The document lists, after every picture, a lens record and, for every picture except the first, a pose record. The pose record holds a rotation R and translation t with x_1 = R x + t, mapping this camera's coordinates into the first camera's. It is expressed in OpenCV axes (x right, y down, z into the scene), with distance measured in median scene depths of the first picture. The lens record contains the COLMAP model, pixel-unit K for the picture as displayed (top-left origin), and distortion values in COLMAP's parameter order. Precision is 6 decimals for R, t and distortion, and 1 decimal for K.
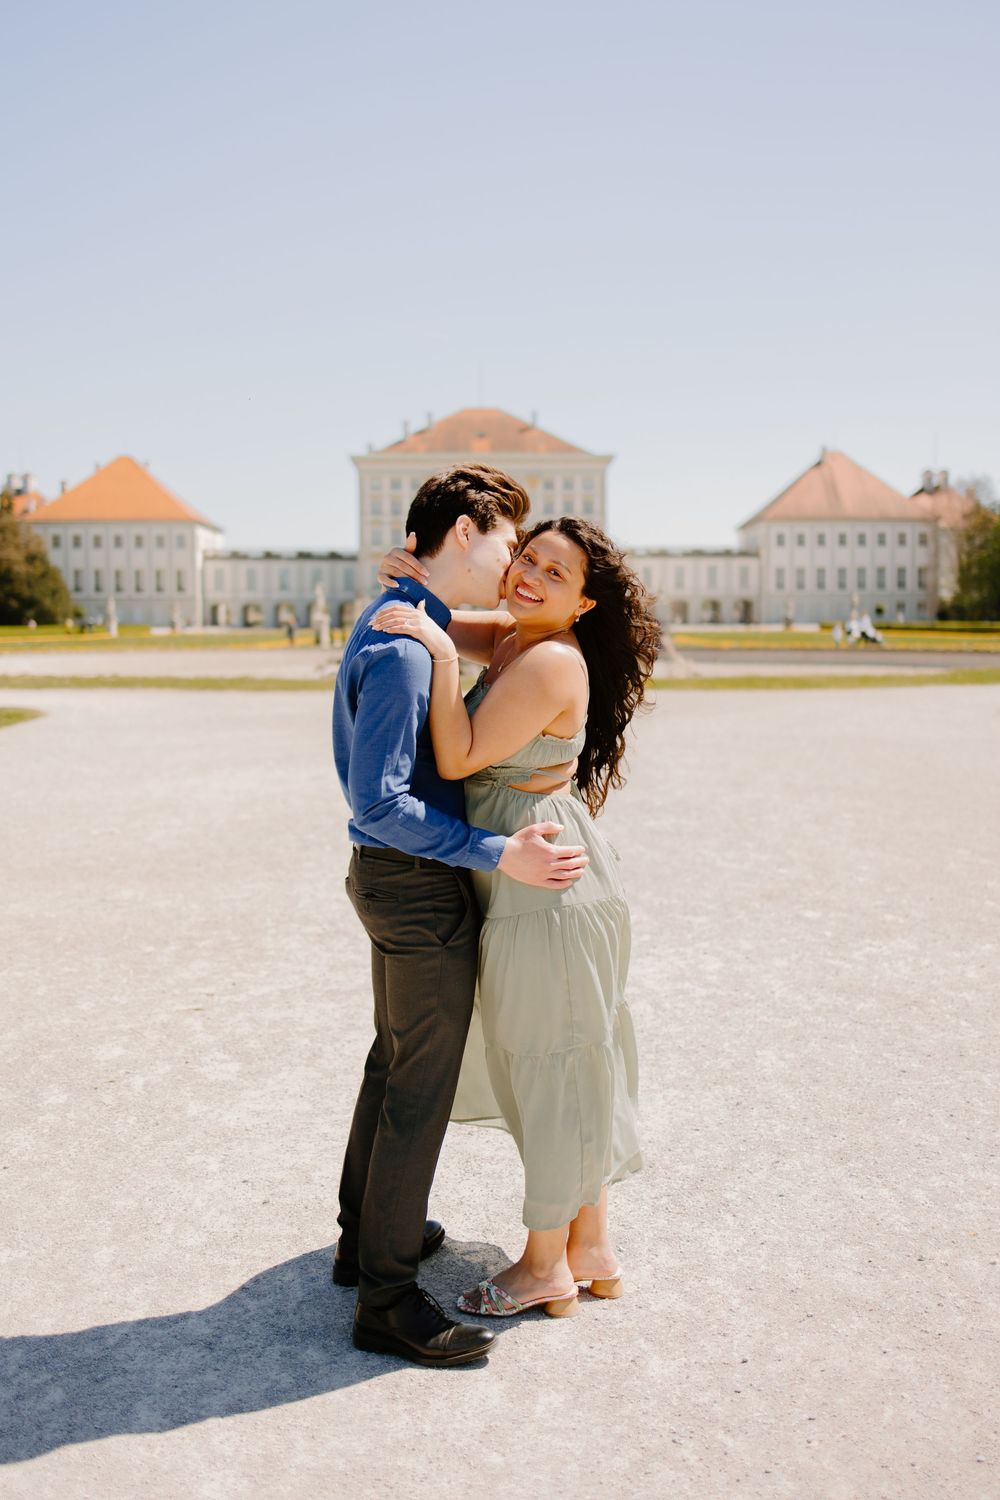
lens RADIAL K [[1598.8, 0, 500.0], [0, 1598.8, 750.0], [0, 0, 1]] dist [0.015642, 0.003300]
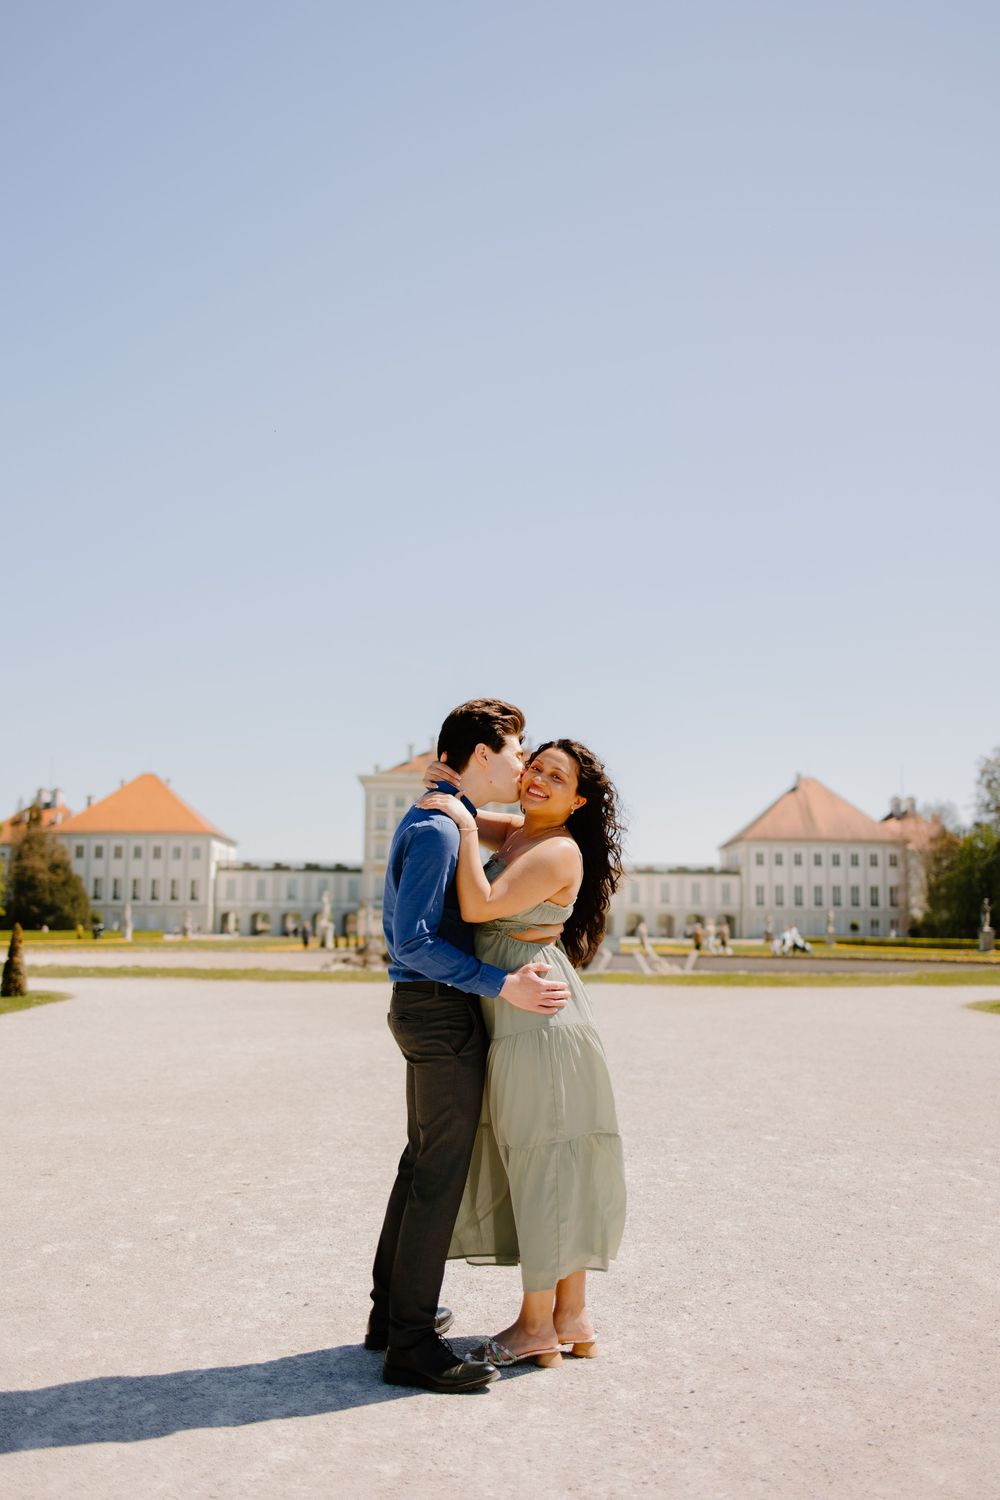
lens RADIAL K [[1518.9, 0, 500.0], [0, 1518.9, 750.0], [0, 0, 1]] dist [0.034856, -0.004902]
pose [[0.999900, 0.014039, 0.001612, -0.002560], [-0.013431, 0.979614, -0.200439, 0.038161], [-0.004393, 0.200397, 0.979705, -0.085229]]
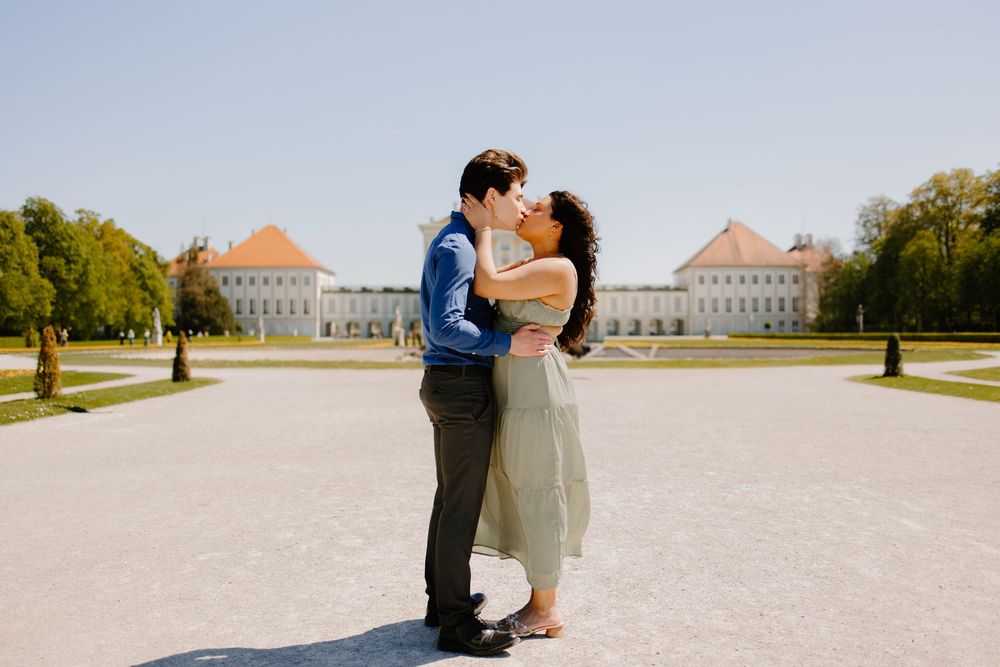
lens RADIAL K [[1064.3, 0, 514.0], [0, 1064.3, 336.8], [0, 0, 1]] dist [0.027074, 0.007566]
pose [[0.999997, 0.000013, -0.002640, -0.001240], [-0.000222, 0.996870, -0.079054, 0.036830], [0.002630, 0.079054, 0.996867, -0.063171]]
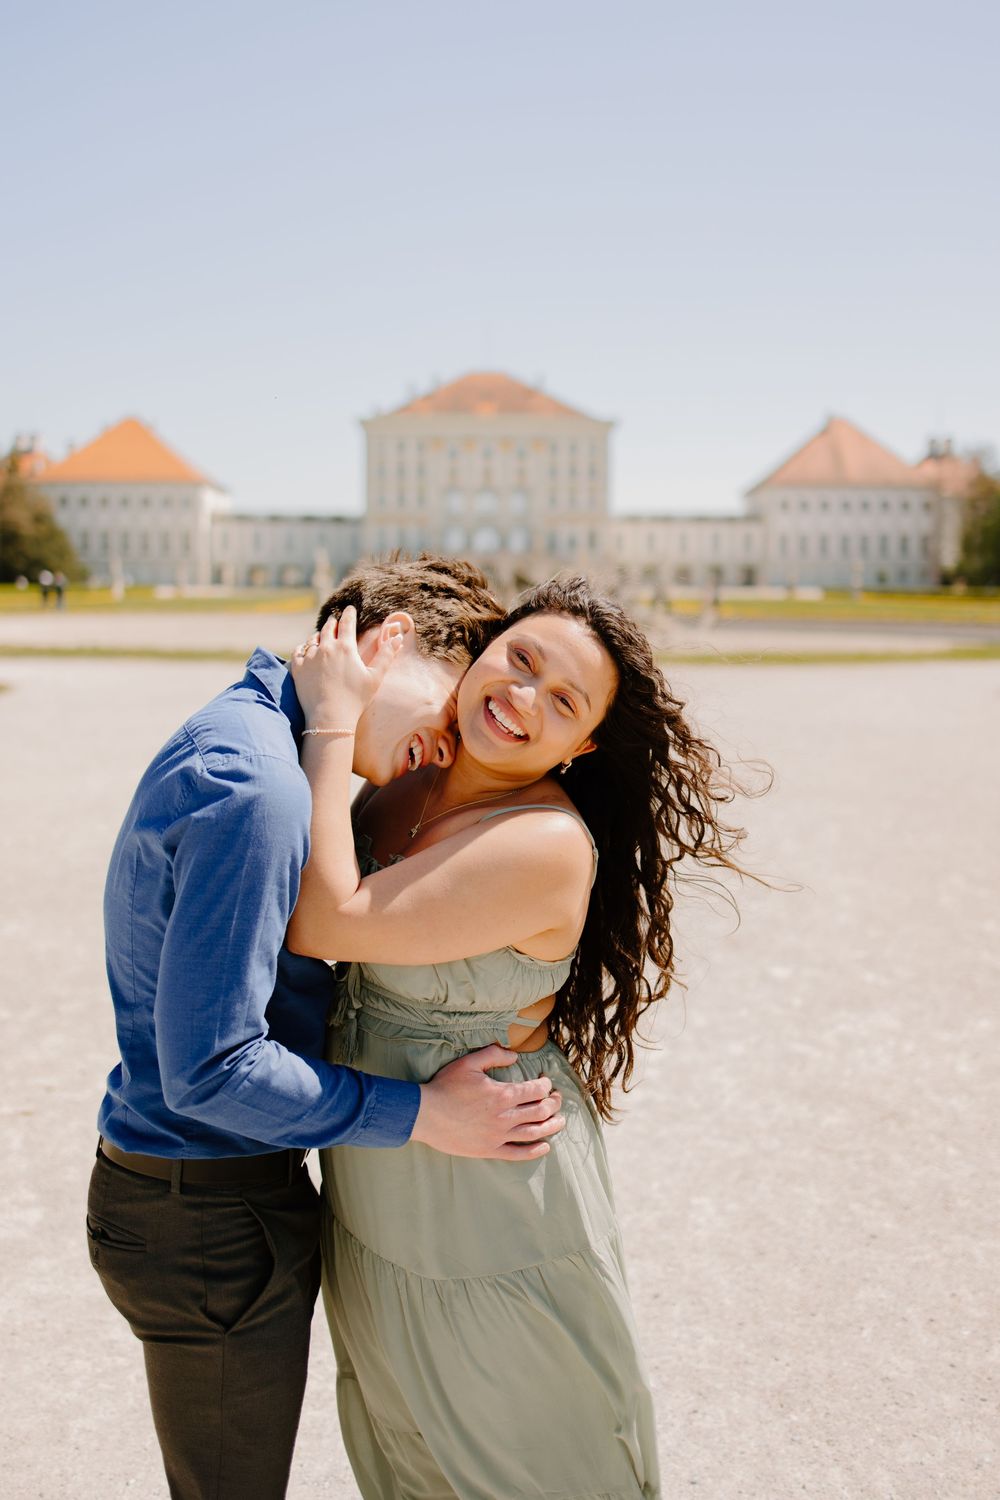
lens RADIAL K [[1579.0, 0, 501.2], [0, 1579.0, 721.2], [0, 0, 1]] dist [0.014021, -0.007429]
pose [[0.999963, 0.007788, -0.003547, 0.033267], [-0.007761, 0.999943, 0.007344, -0.027850], [0.003604, -0.007317, 0.999967, 0.106157]]
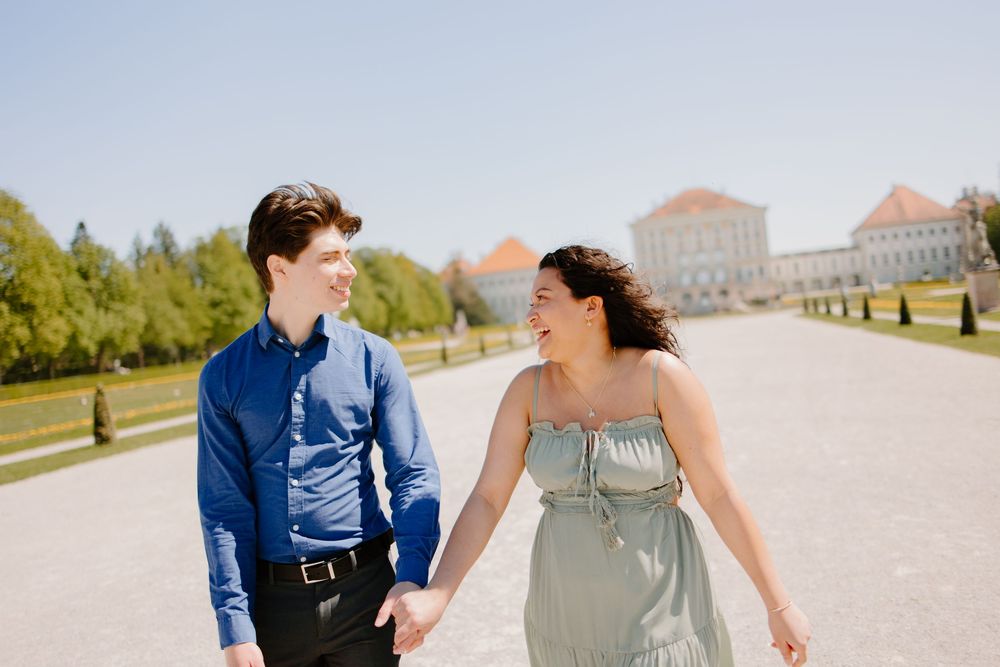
lens RADIAL K [[1052.6, 0, 473.7], [0, 1052.6, 331.8], [0, 0, 1]] dist [0.014021, -0.007429]
pose [[0.963490, -0.098910, -0.248804, 0.410898], [0.083293, 0.993880, -0.072556, 0.282972], [0.254458, 0.049183, 0.965832, -3.395926]]
